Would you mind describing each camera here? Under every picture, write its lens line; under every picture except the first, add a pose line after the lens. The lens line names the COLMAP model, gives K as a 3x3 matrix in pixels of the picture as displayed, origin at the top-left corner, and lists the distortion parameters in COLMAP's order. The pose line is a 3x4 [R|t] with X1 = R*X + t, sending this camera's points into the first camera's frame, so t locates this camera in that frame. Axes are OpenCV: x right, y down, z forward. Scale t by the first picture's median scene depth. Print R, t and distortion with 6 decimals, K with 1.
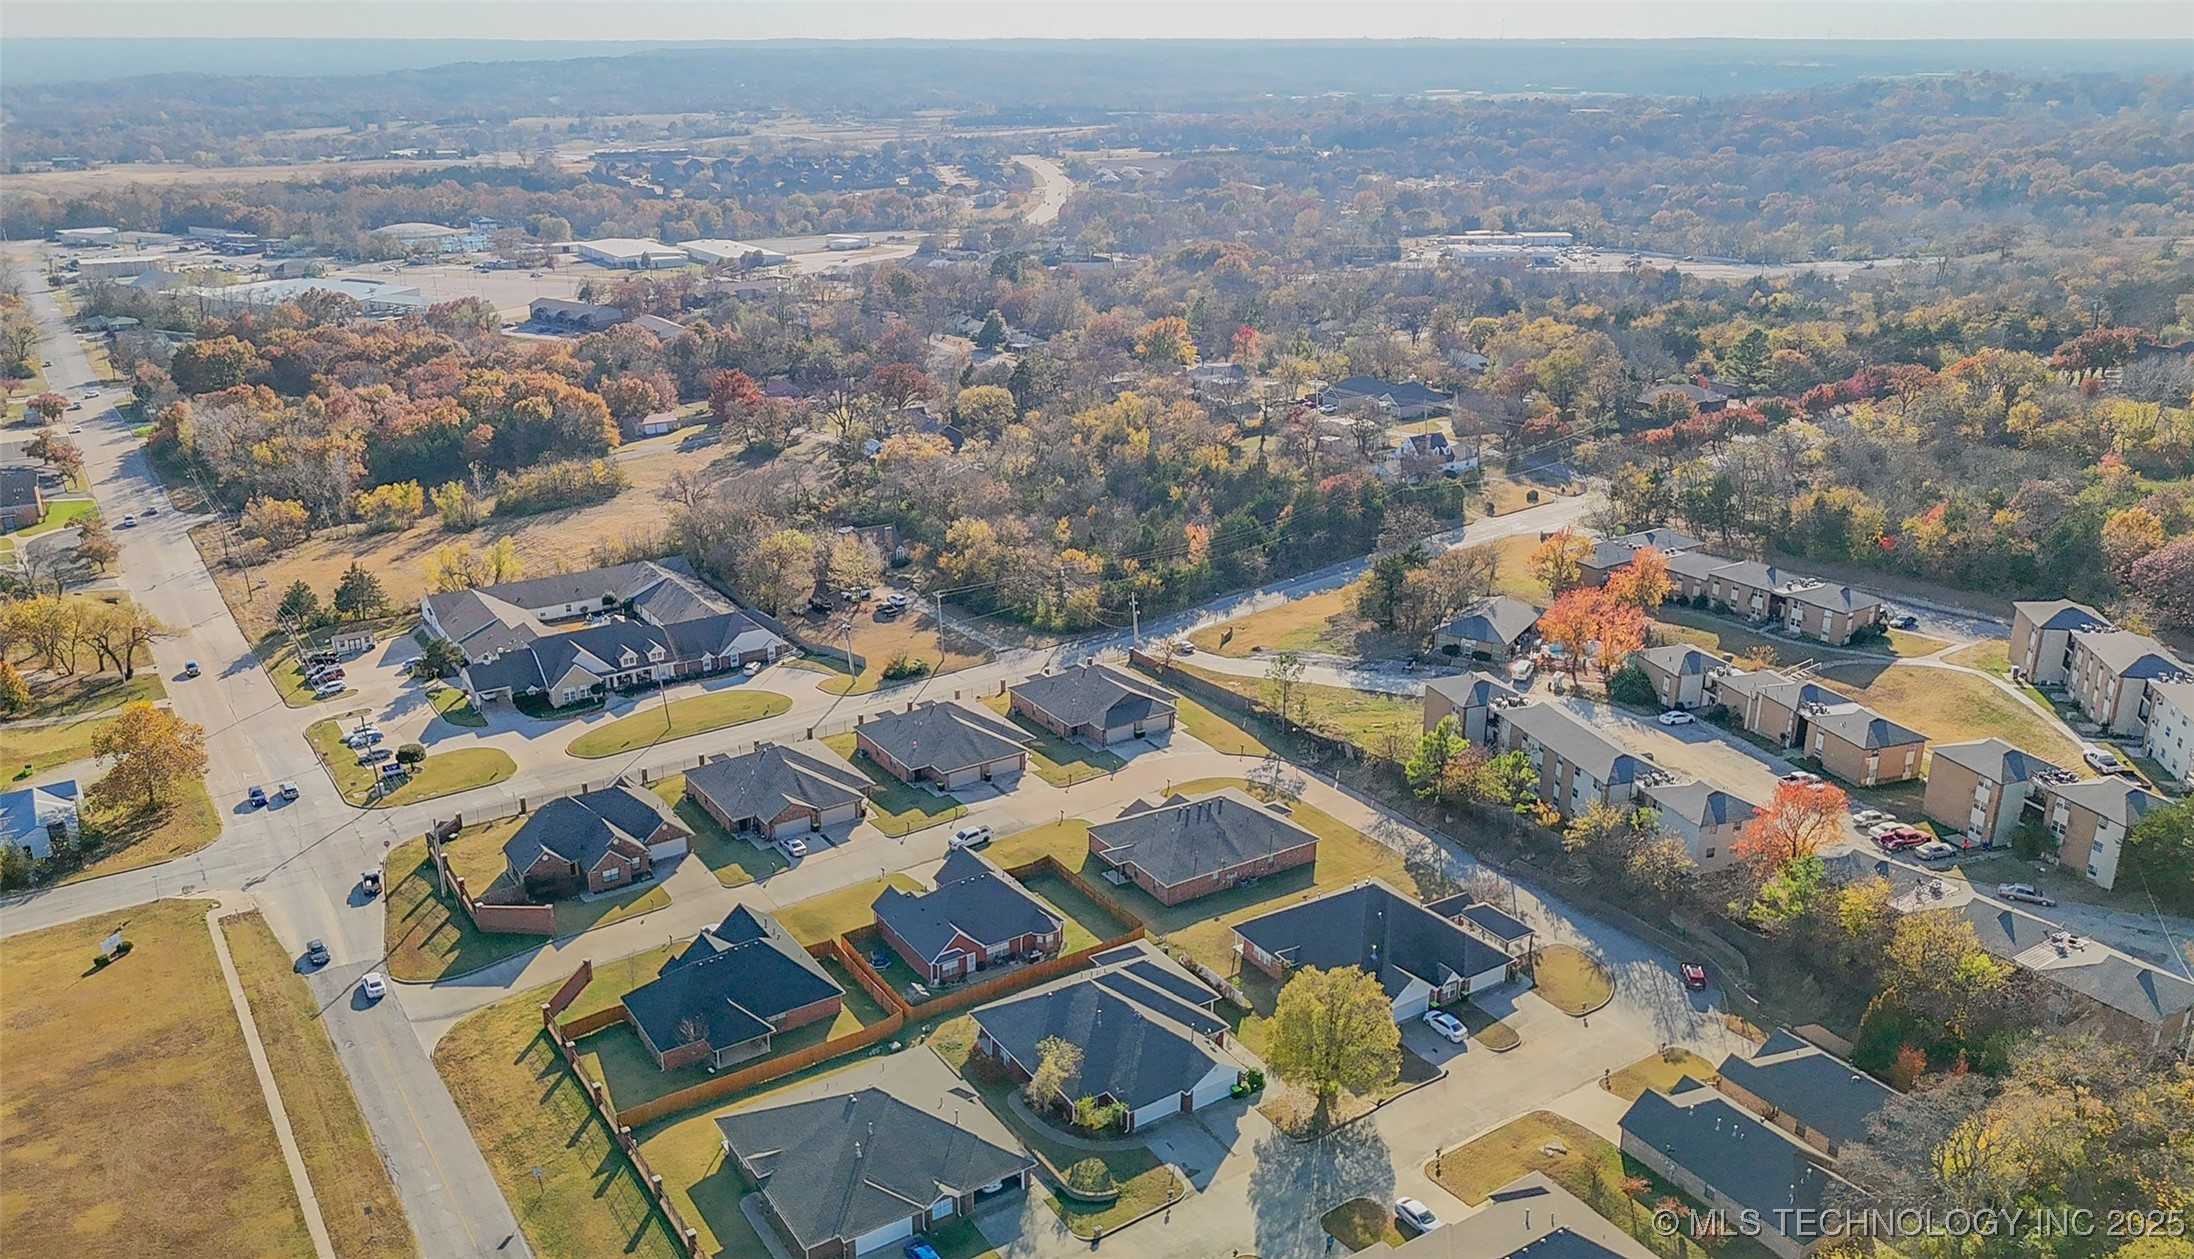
lens RADIAL K [[1647.3, 0, 1064.9], [0, 1647.3, 629.6], [0, 0, 1]] dist [0.091023, -0.111076]
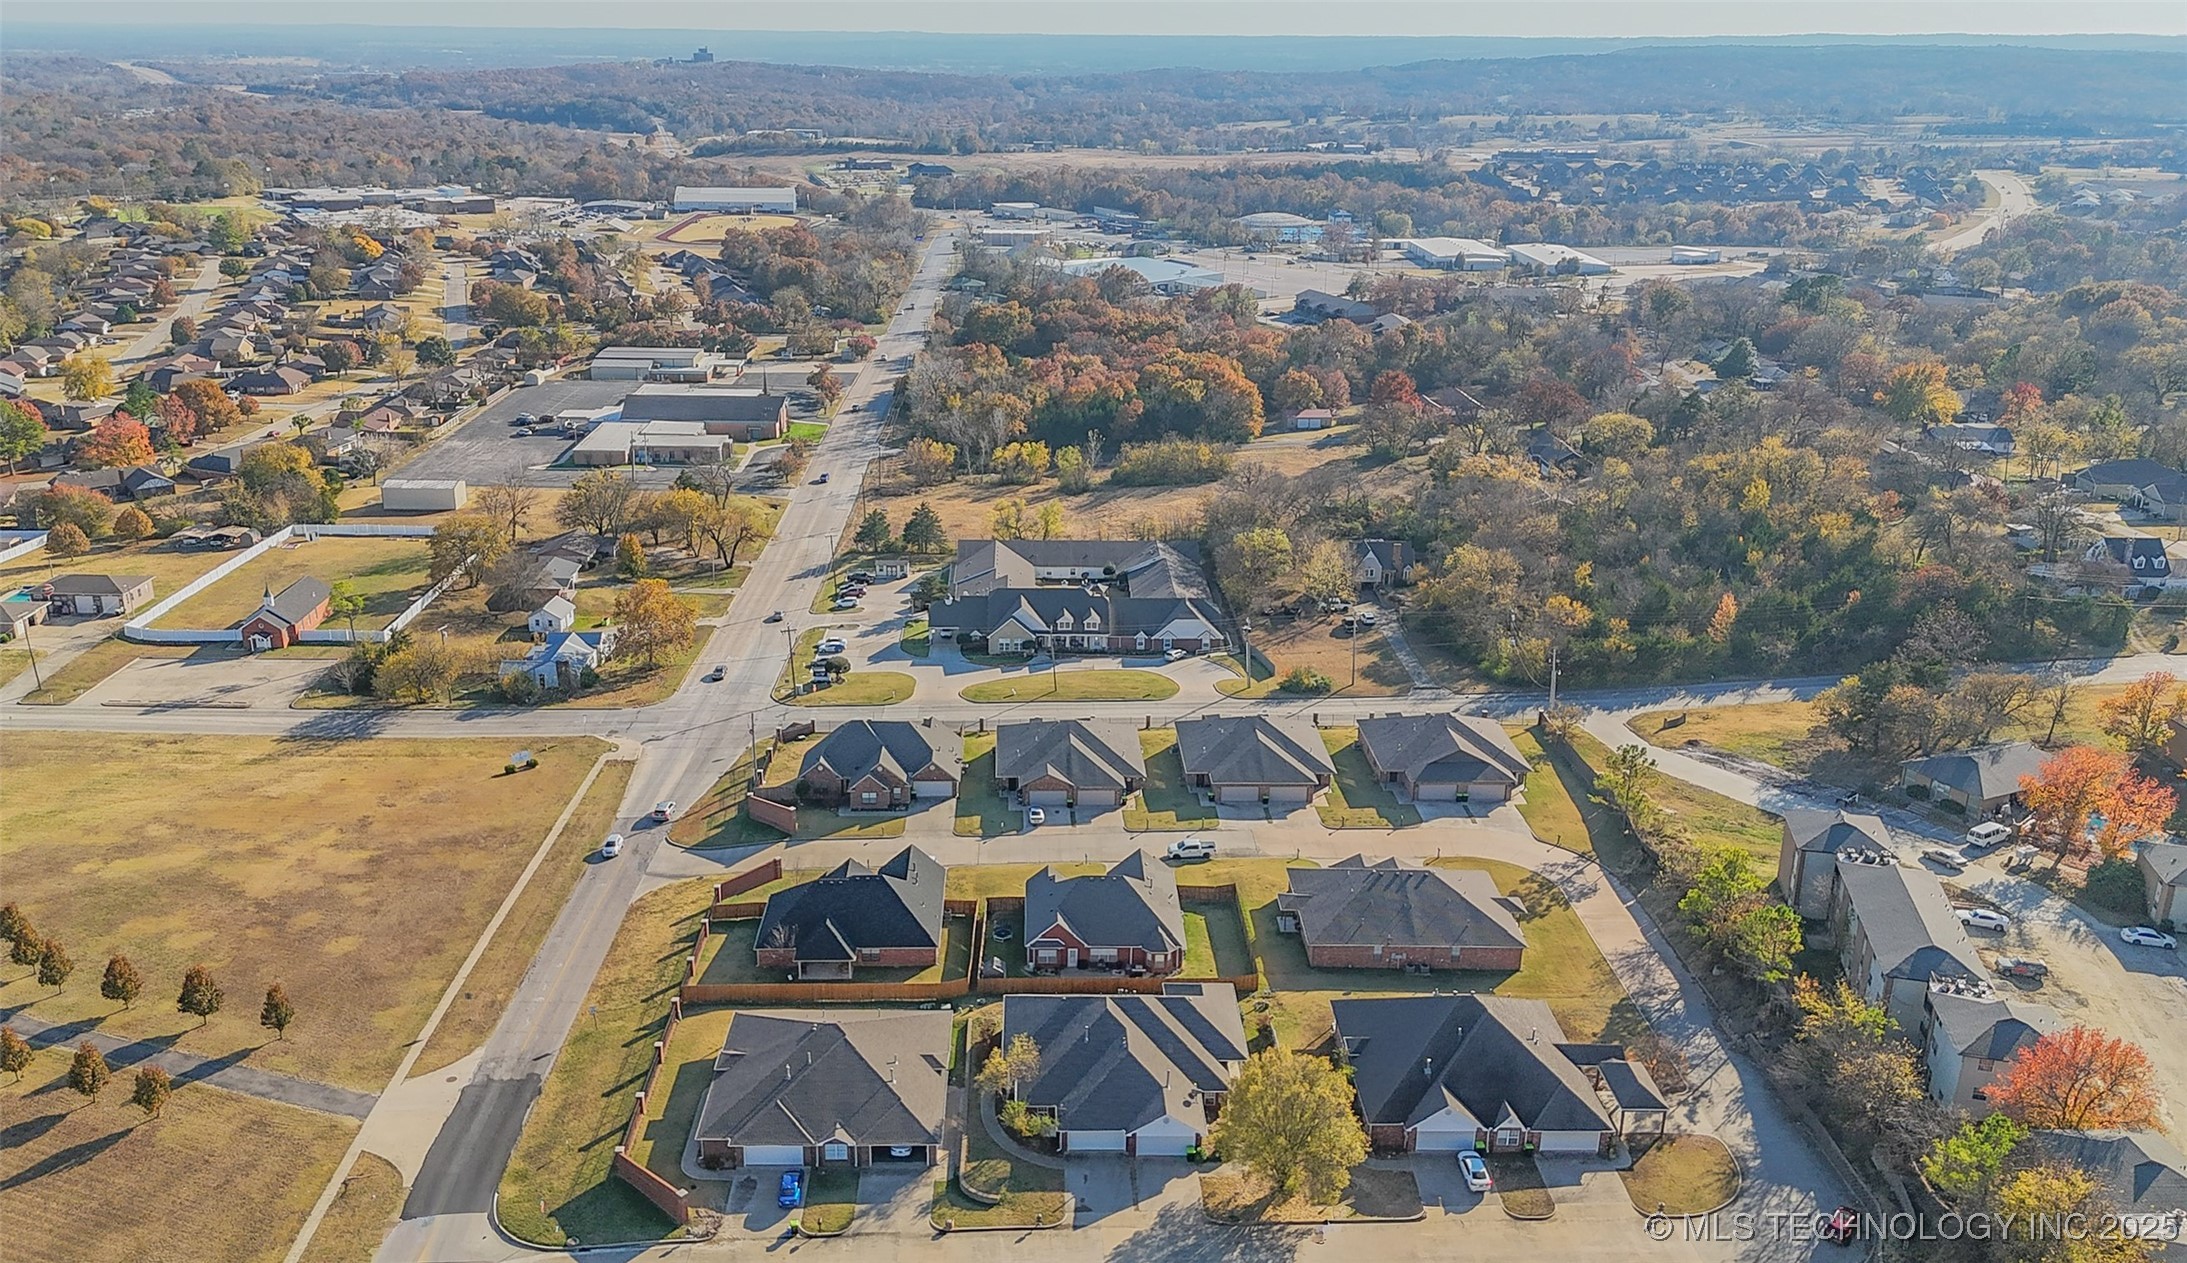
lens RADIAL K [[1705.2, 0, 1053.6], [0, 1705.2, 630.9], [0, 0, 1]] dist [0.105259, -0.123213]
pose [[0.851404, 0.180218, -0.492578, 0.299683], [-0.184666, 0.981983, 0.040086, -0.022123], [0.490927, 0.056833, 0.869345, 0.068727]]
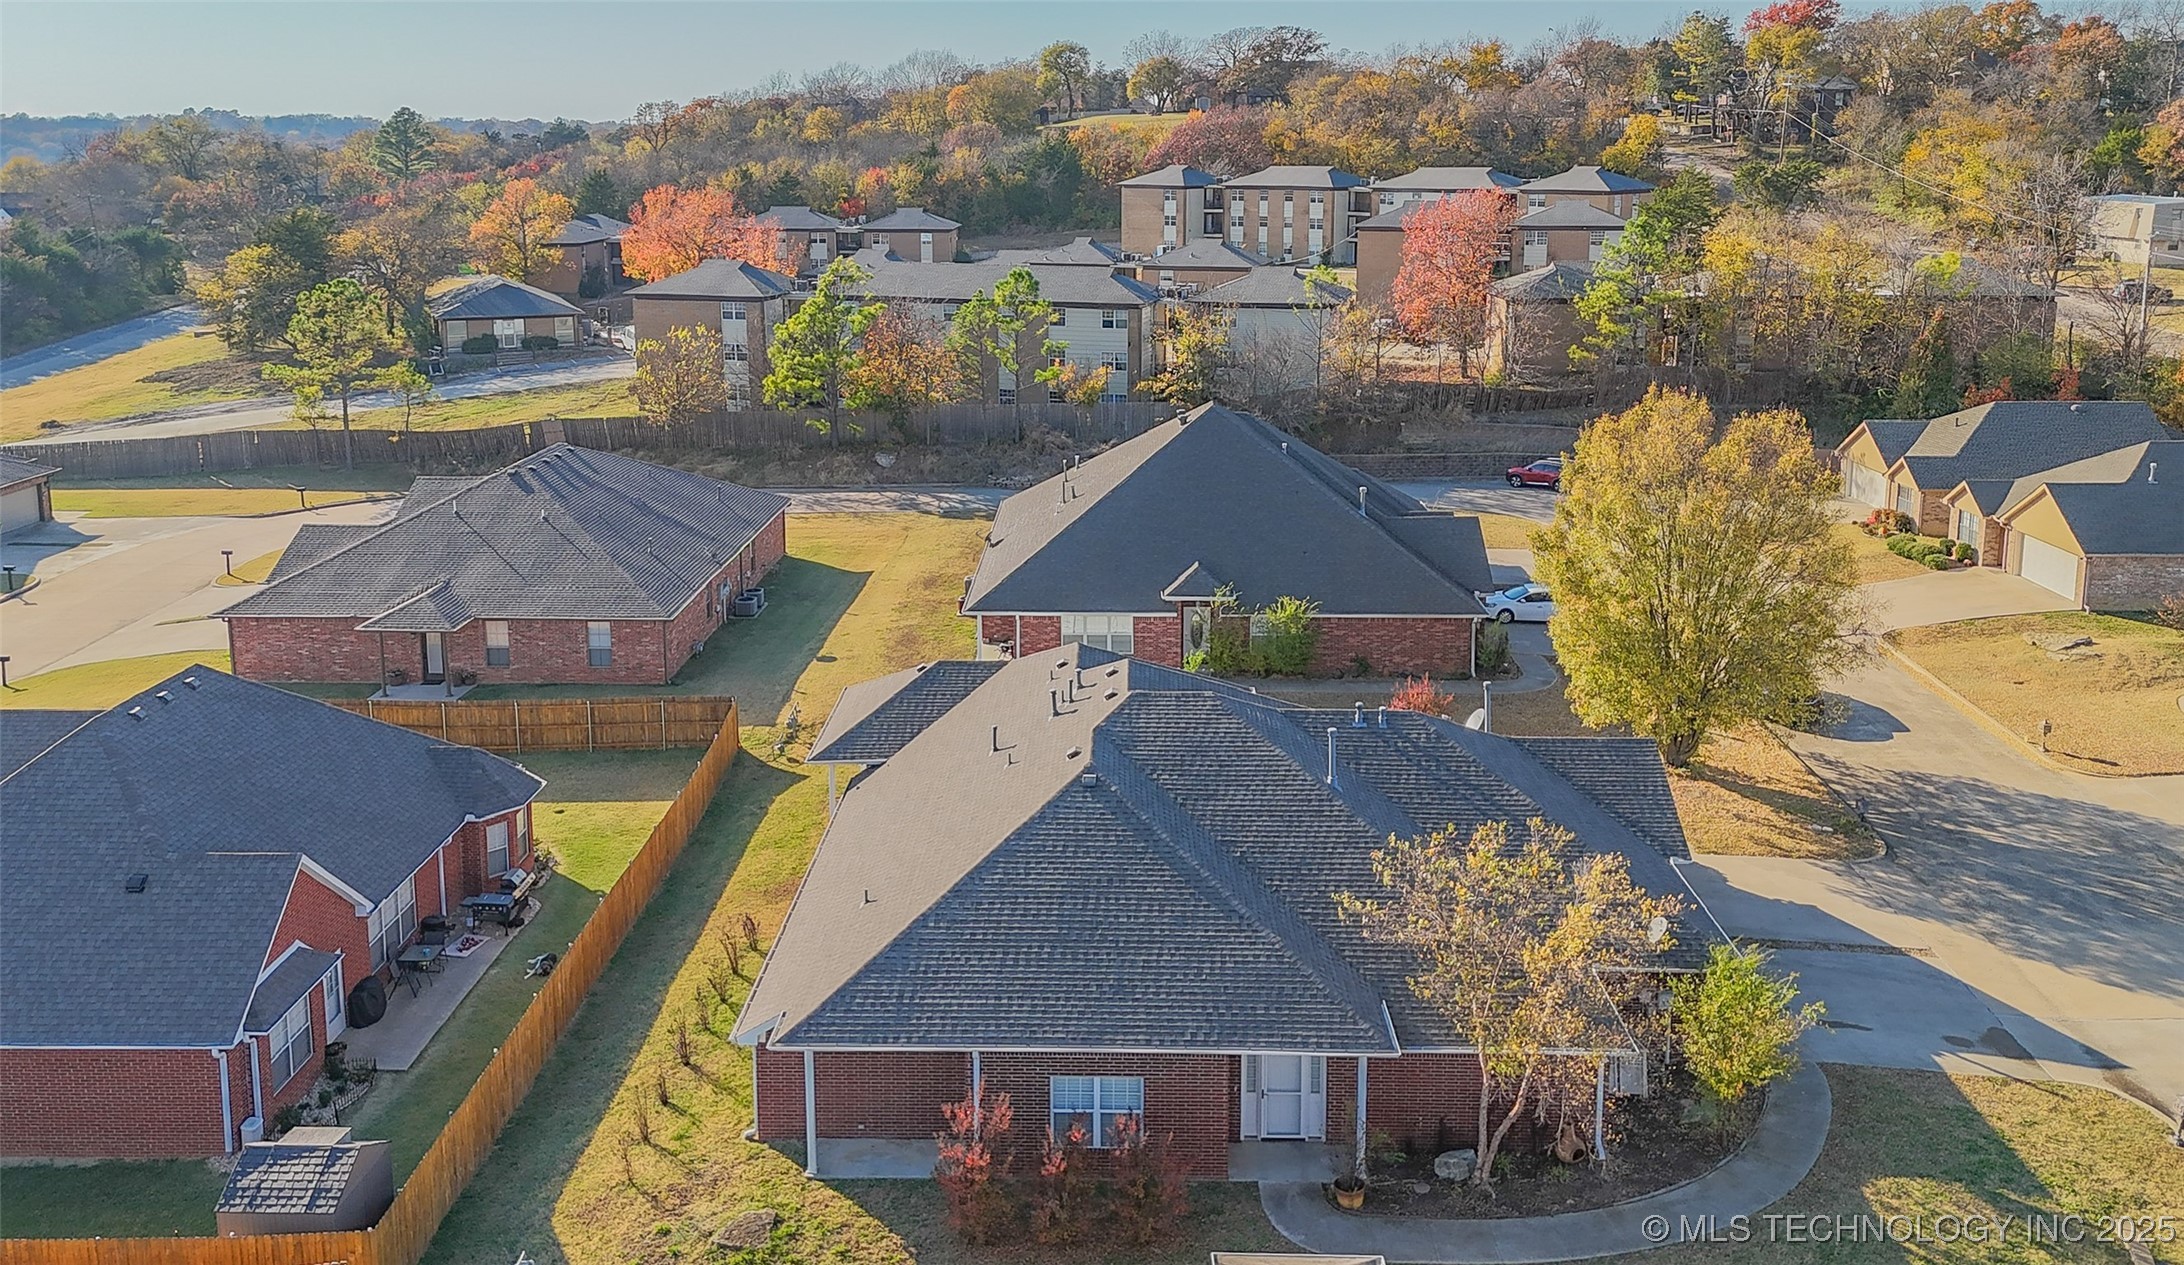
lens RADIAL K [[1707.0, 0, 1113.6], [0, 1707.0, 449.1], [0, 0, 1]] dist [0.041599, 0.002150]
pose [[0.542506, -0.138834, 0.828500, -0.135231], [0.275689, 0.961050, -0.019477, 0.122338], [-0.793526, 0.238974, 0.559650, 0.571919]]
